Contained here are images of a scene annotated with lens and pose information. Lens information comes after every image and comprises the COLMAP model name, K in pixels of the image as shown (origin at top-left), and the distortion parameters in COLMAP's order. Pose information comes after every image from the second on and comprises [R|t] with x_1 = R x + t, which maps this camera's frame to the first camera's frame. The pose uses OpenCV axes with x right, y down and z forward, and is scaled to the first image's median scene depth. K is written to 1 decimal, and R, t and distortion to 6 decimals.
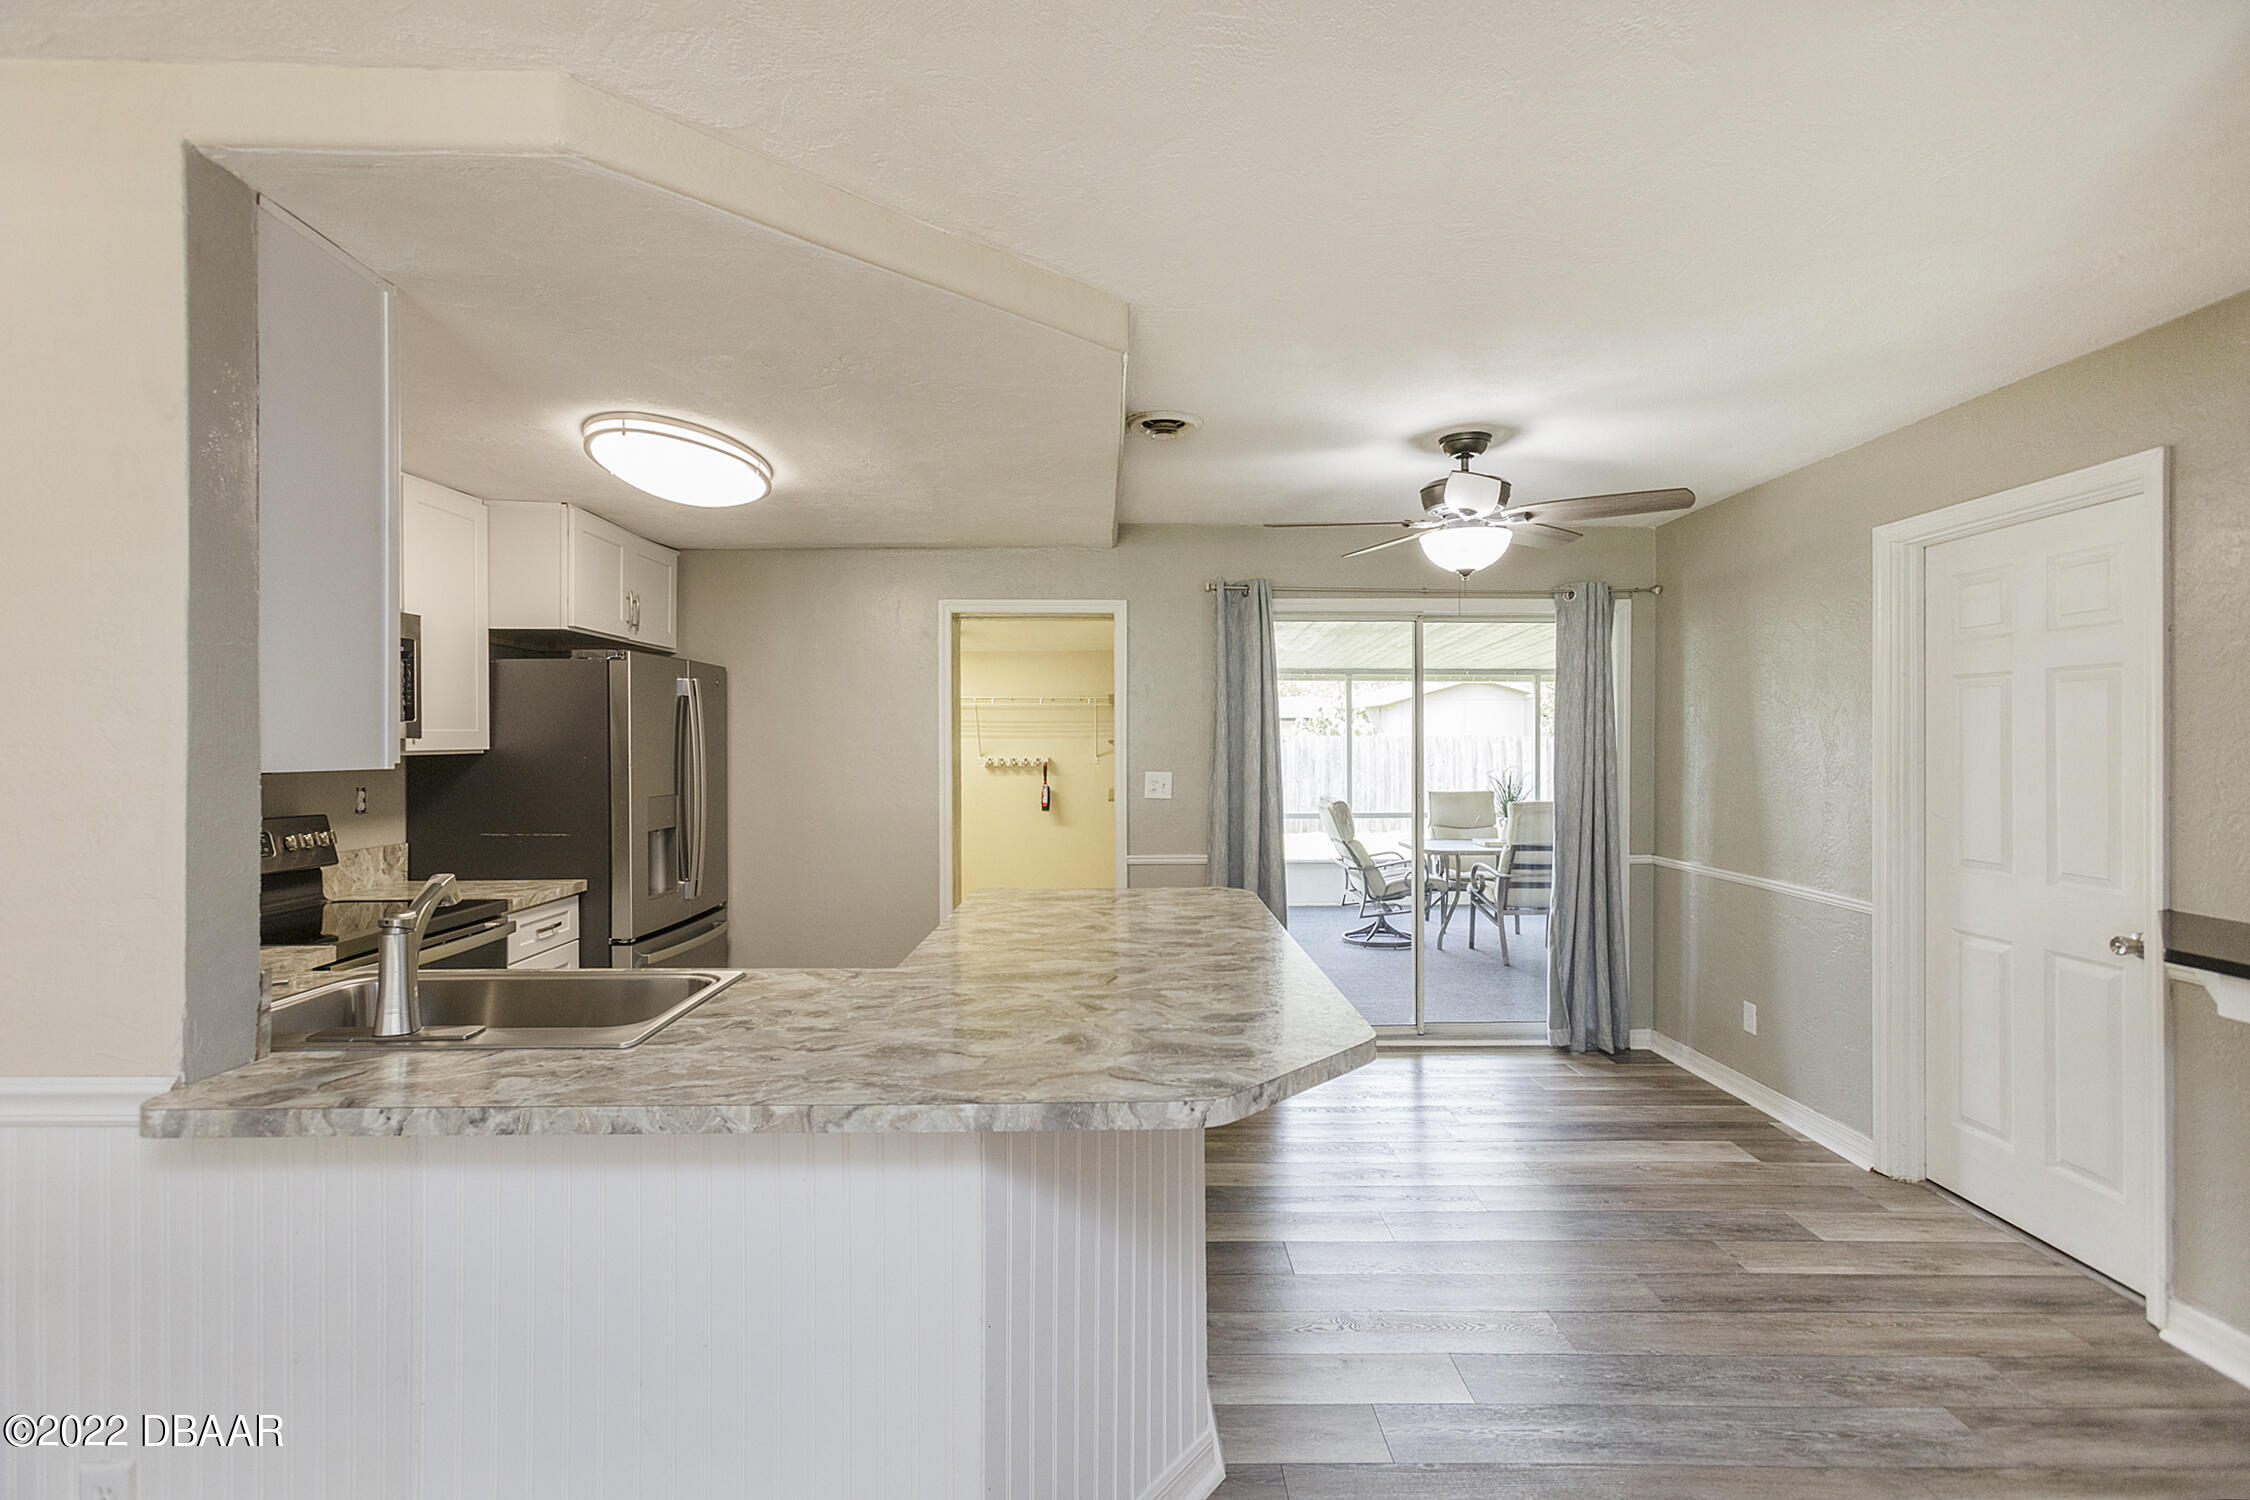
lens RADIAL K [[1029.9, 0, 1147.0], [0, 1029.9, 736.3], [0, 0, 1]] dist [0.000173, 0.000916]
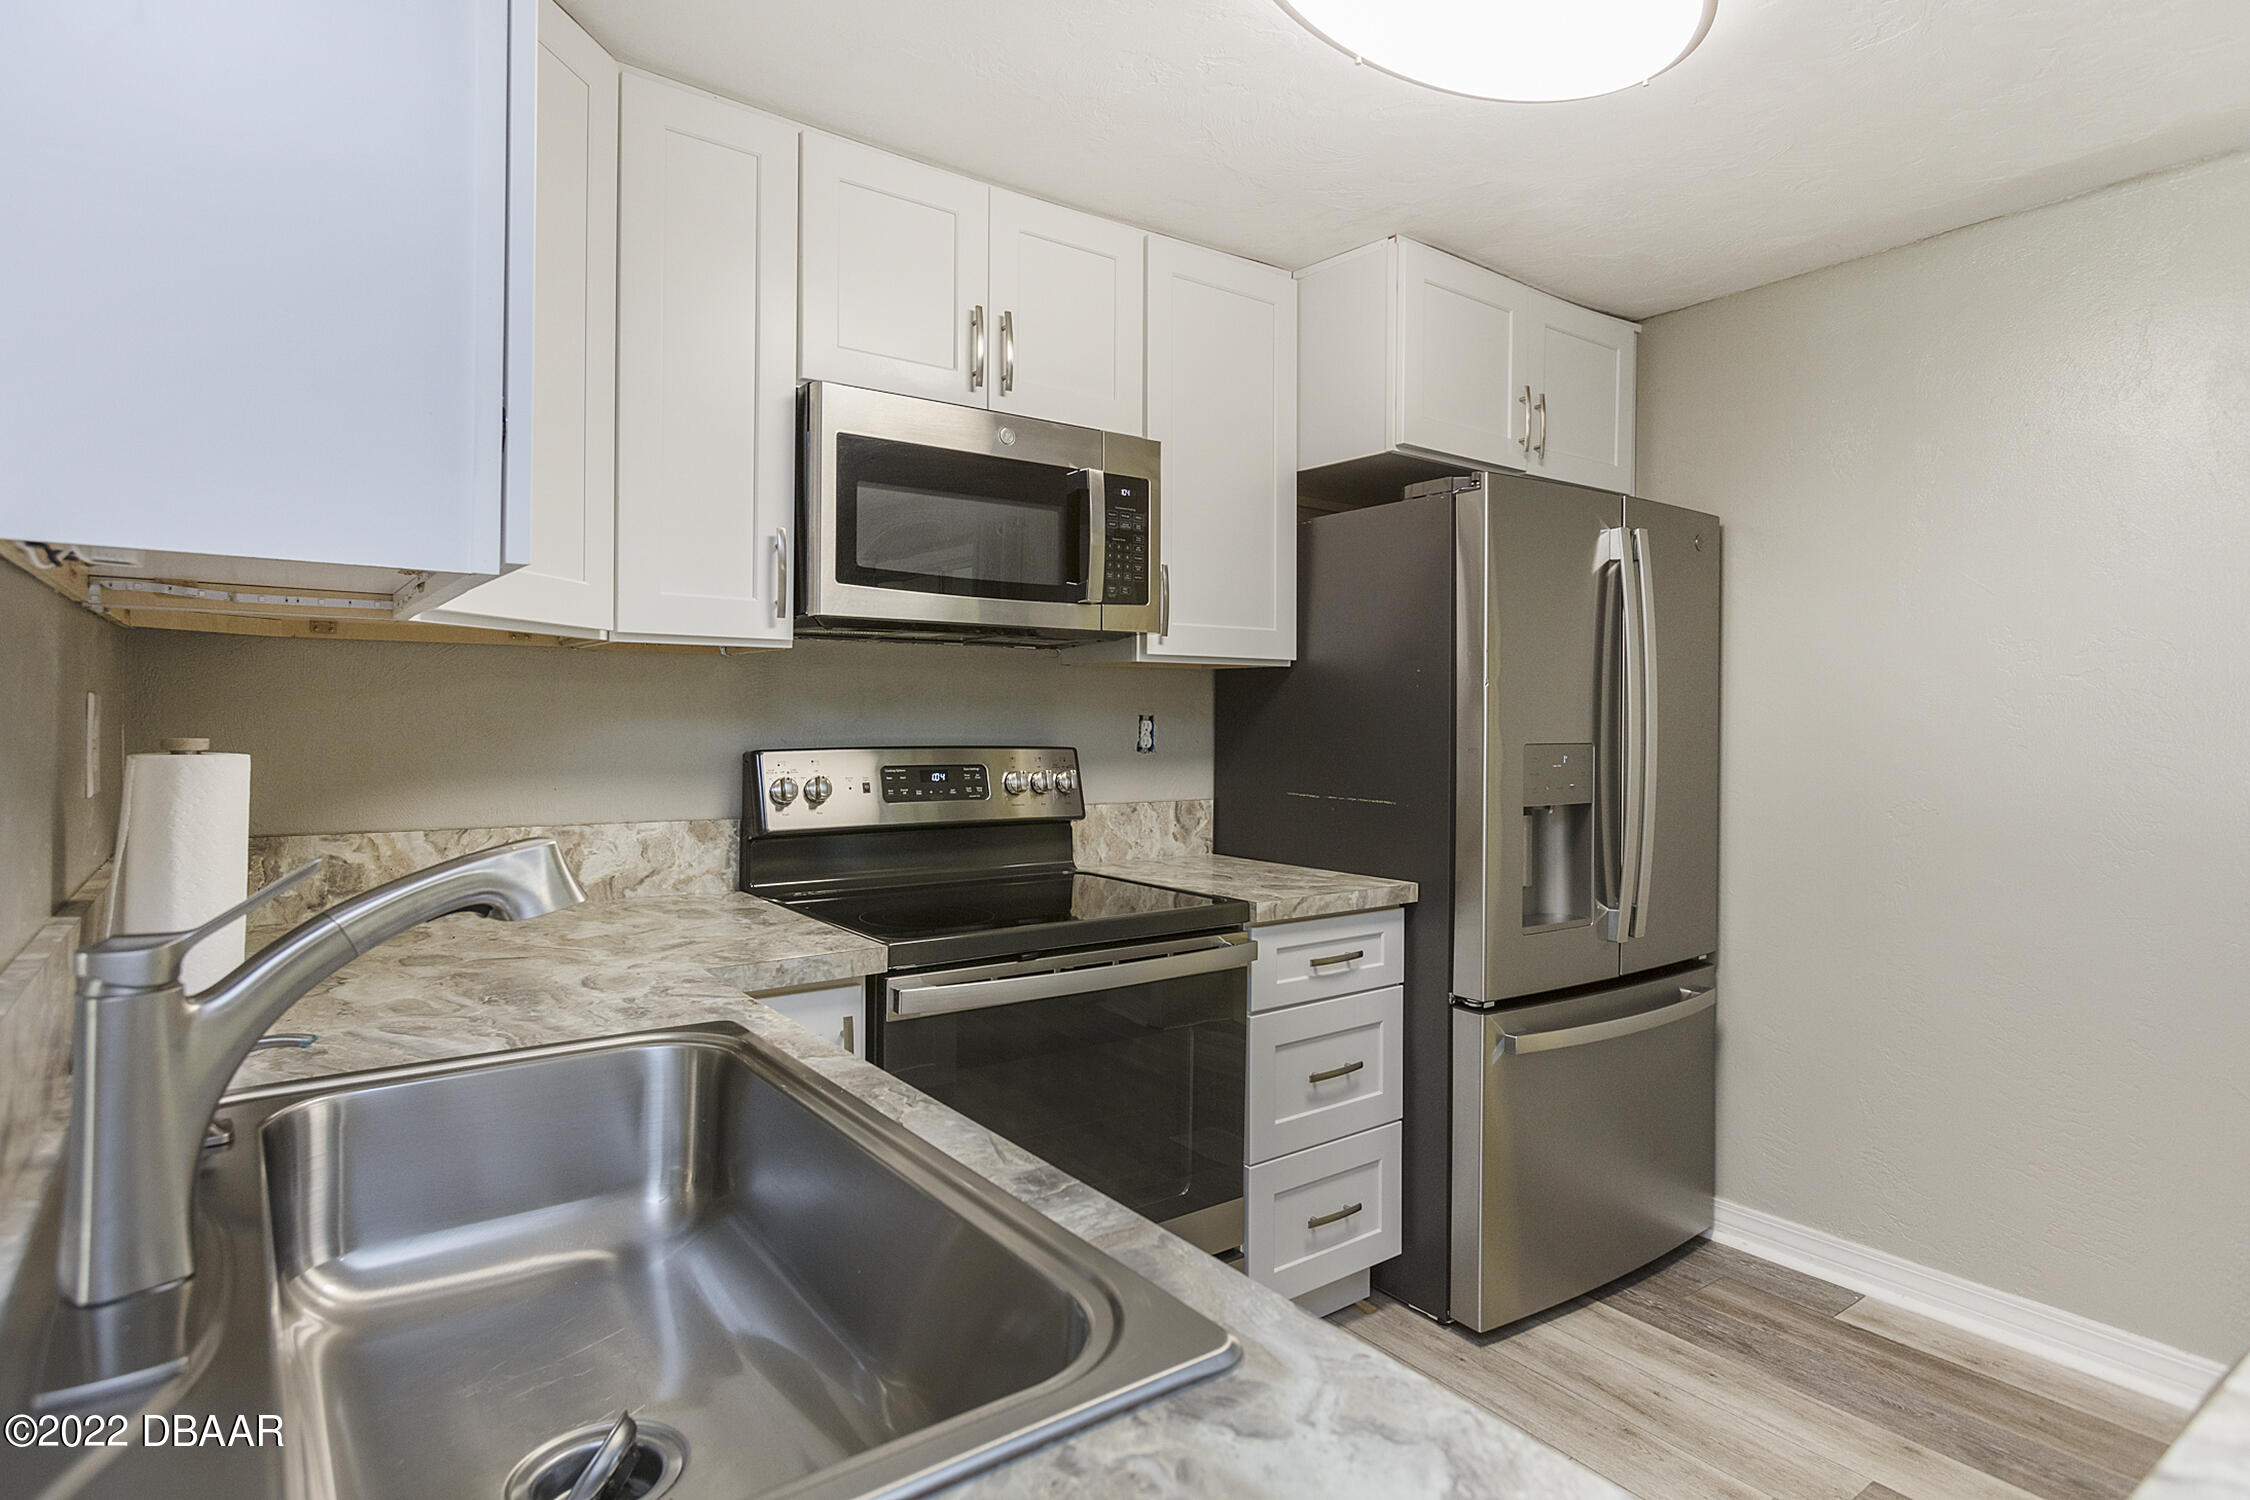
lens RADIAL K [[1156.1, 0, 1130.2], [0, 1156.1, 726.3], [0, 0, 1]] dist [0.000376, 0.000019]
pose [[0.565623, 0.009658, -0.824607, -0.106704], [-0.003436, 0.999950, 0.009355, 0.047345], [0.824657, -0.002458, 0.565628, 0.513255]]
